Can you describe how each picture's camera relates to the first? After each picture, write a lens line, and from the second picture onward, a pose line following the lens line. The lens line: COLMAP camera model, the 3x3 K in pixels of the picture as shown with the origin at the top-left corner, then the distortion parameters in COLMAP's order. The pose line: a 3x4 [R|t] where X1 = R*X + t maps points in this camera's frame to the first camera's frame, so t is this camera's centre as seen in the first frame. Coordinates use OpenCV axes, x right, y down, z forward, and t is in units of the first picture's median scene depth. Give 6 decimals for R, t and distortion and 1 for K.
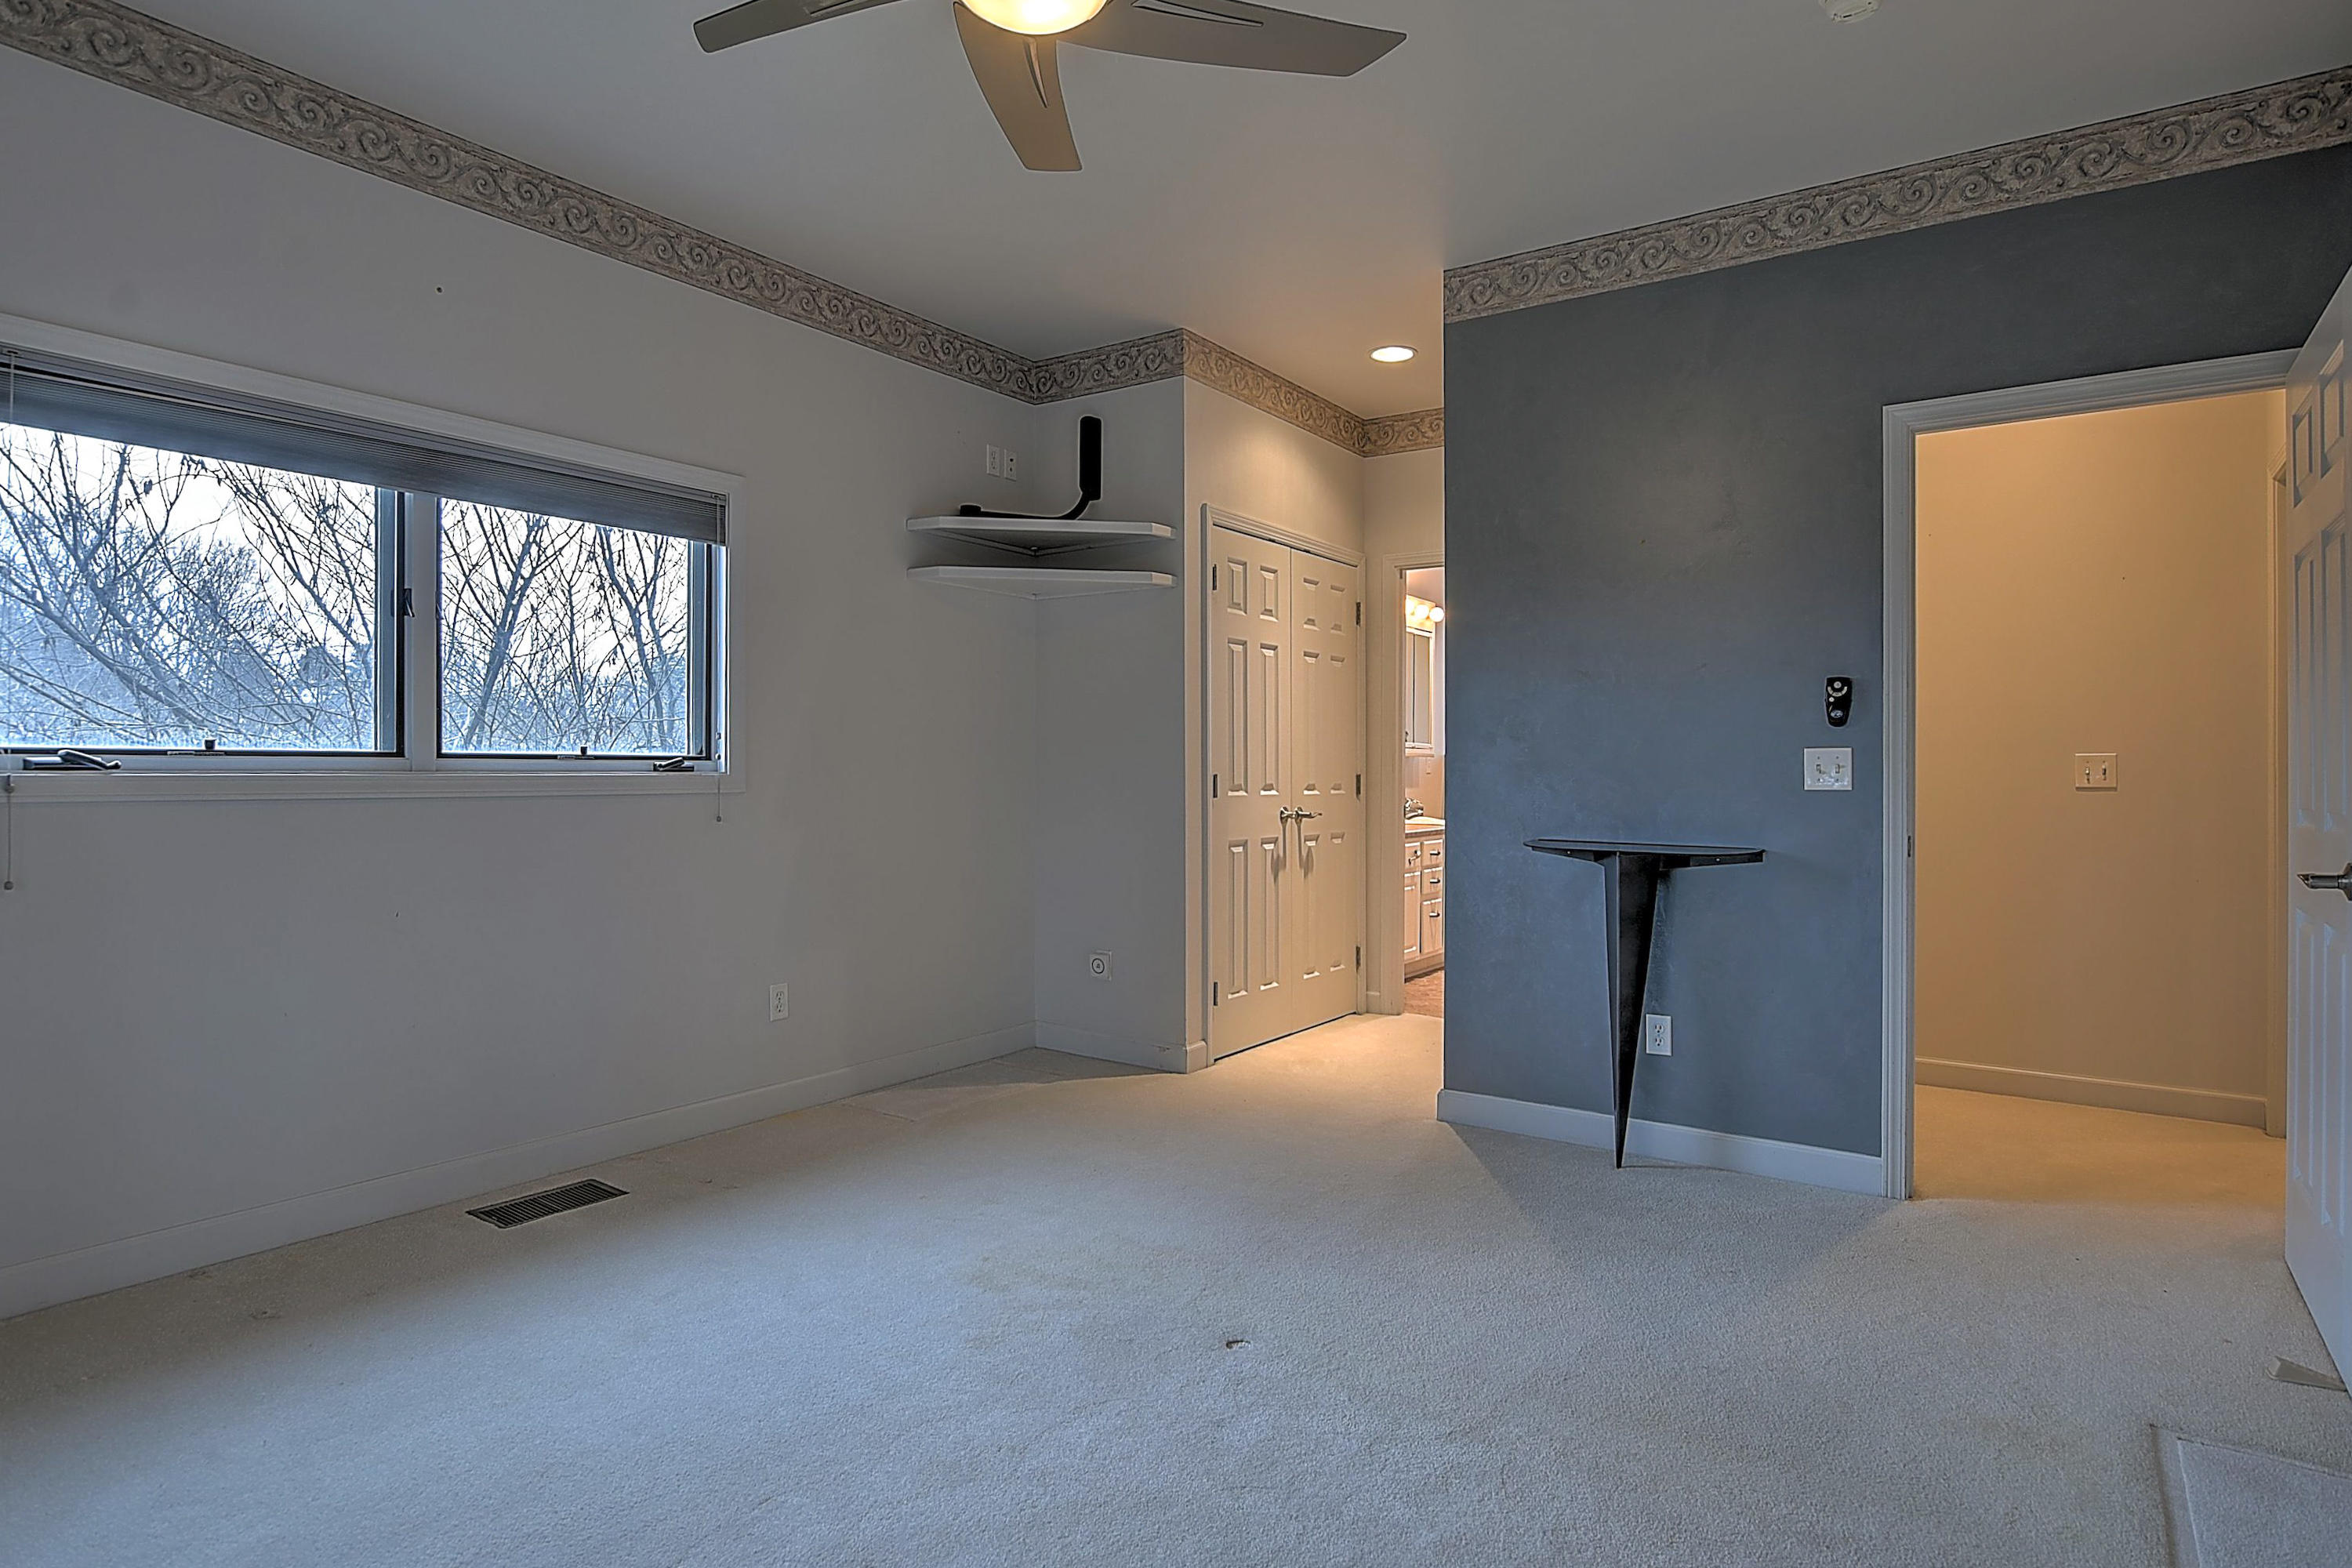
lens RADIAL K [[1247.6, 0, 1166.5], [0, 1247.6, 782.0], [0, 0, 1]] dist [-0.015082, 0.005429]
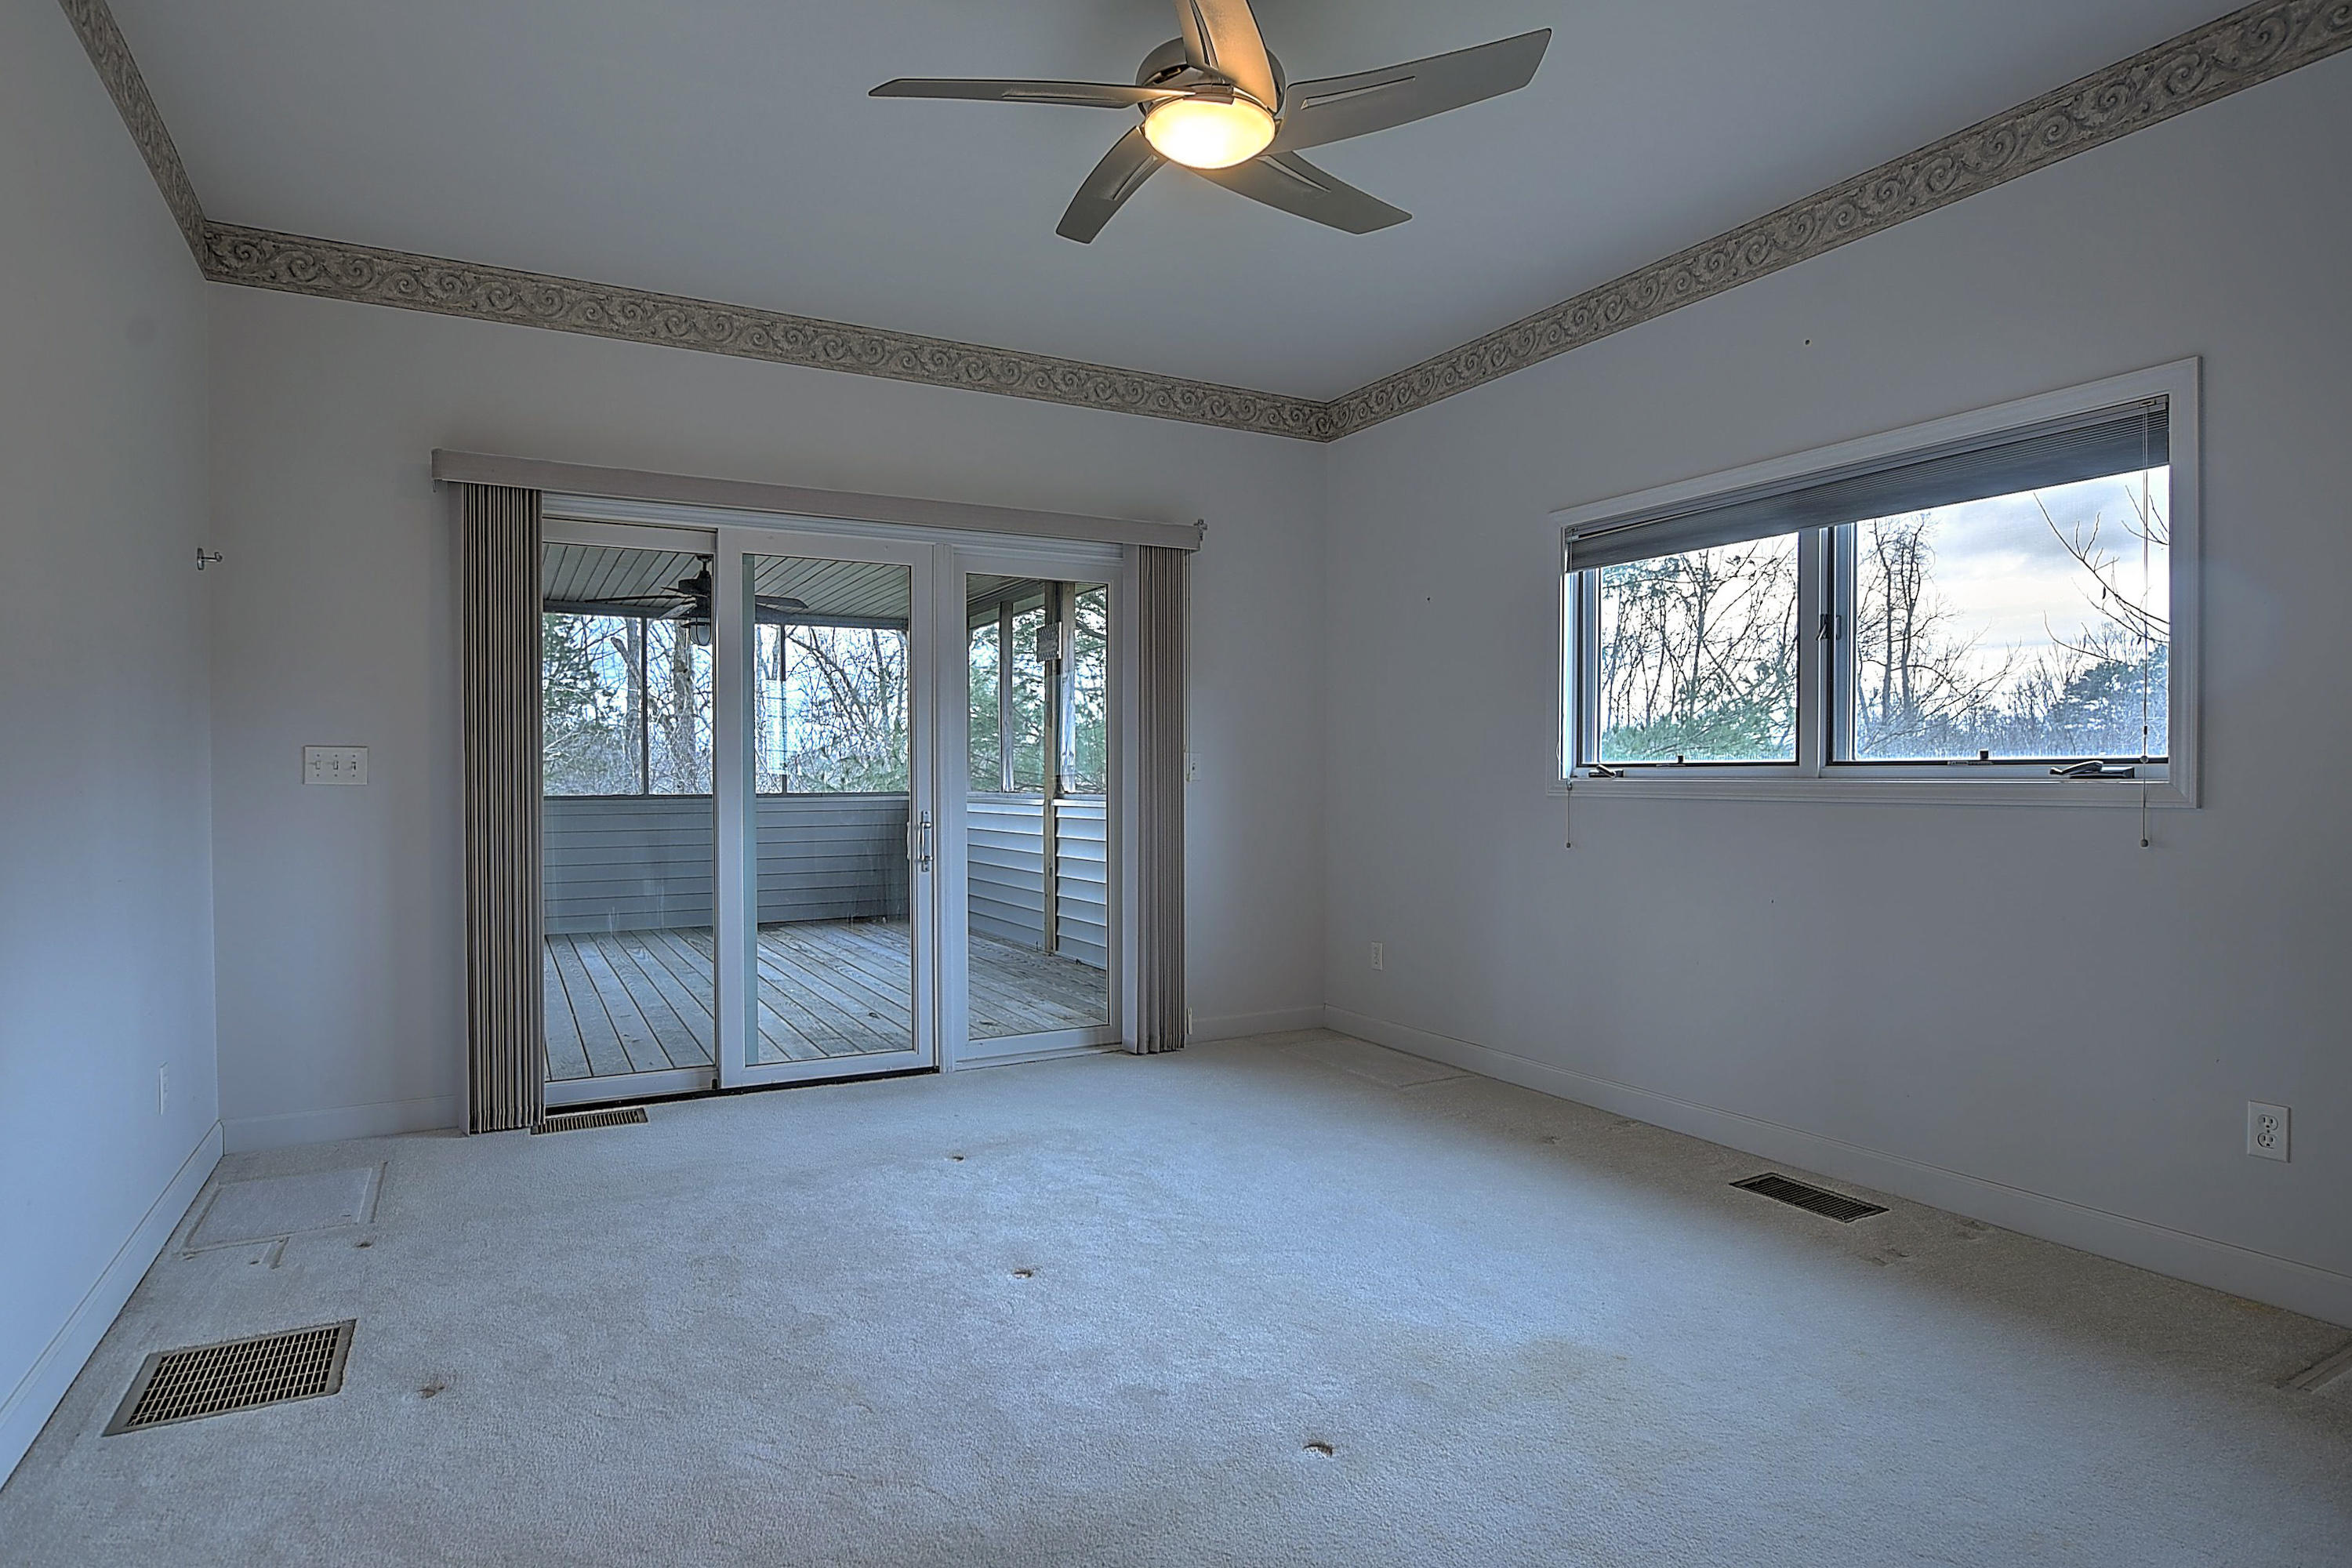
lens RADIAL K [[1247.6, 0, 1156.5], [0, 1247.6, 777.6], [0, 0, 1]] dist [-0.015082, 0.005429]
pose [[-0.426547, -0.001370, -0.904464, 0.648631], [-0.010073, 0.999944, 0.003236, -0.006574], [0.904409, 0.010491, -0.426537, 0.926490]]
